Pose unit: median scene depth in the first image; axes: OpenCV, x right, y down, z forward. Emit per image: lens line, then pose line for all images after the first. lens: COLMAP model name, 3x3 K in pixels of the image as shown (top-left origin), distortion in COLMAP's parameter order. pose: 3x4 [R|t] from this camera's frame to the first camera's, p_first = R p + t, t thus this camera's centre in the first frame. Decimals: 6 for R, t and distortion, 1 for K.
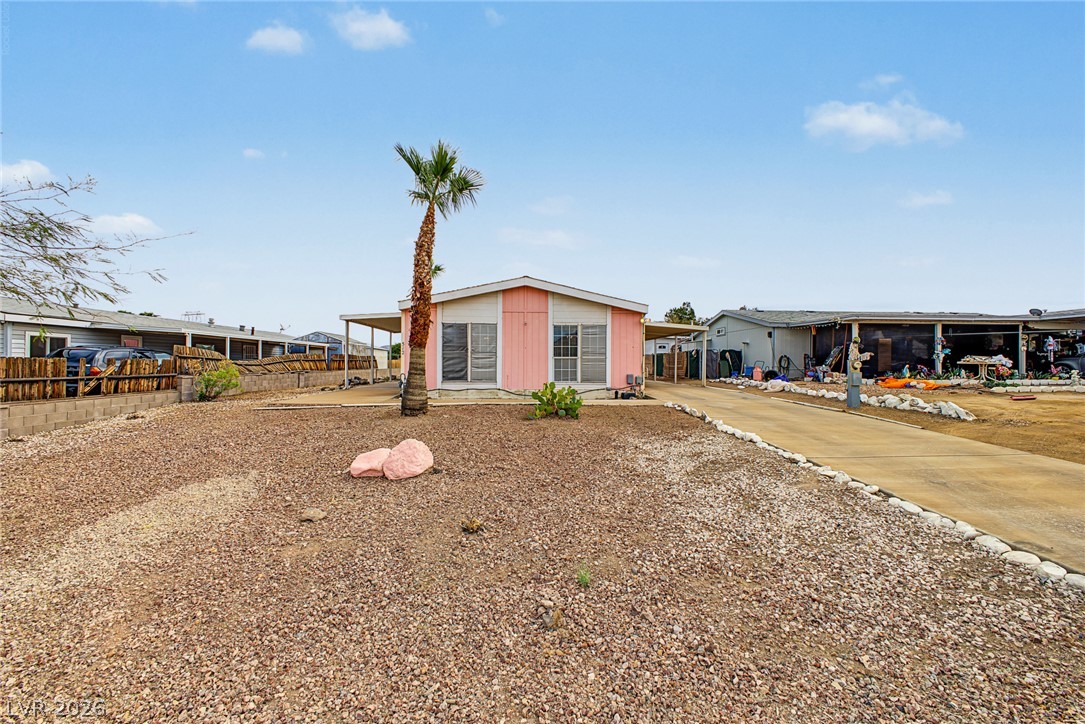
lens RADIAL K [[429.7, 0, 538.7], [0, 429.7, 358.9], [0, 0, 1]] dist [0.025557, -0.011334]
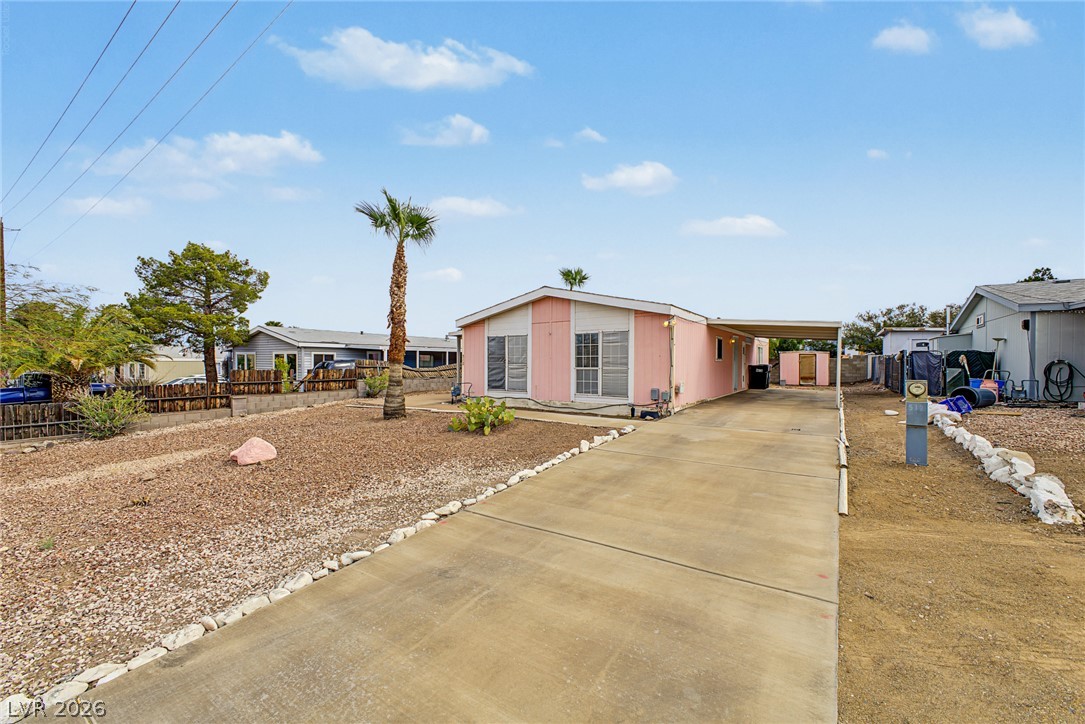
lens RADIAL K [[429.7, 0, 538.7], [0, 429.7, 358.9], [0, 0, 1]] dist [0.025557, -0.011334]
pose [[0.789524, -0.009230, -0.613650, 0.553741], [0.009626, 0.999950, -0.002656, -0.022020], [0.613644, -0.003810, 0.789574, 0.206763]]
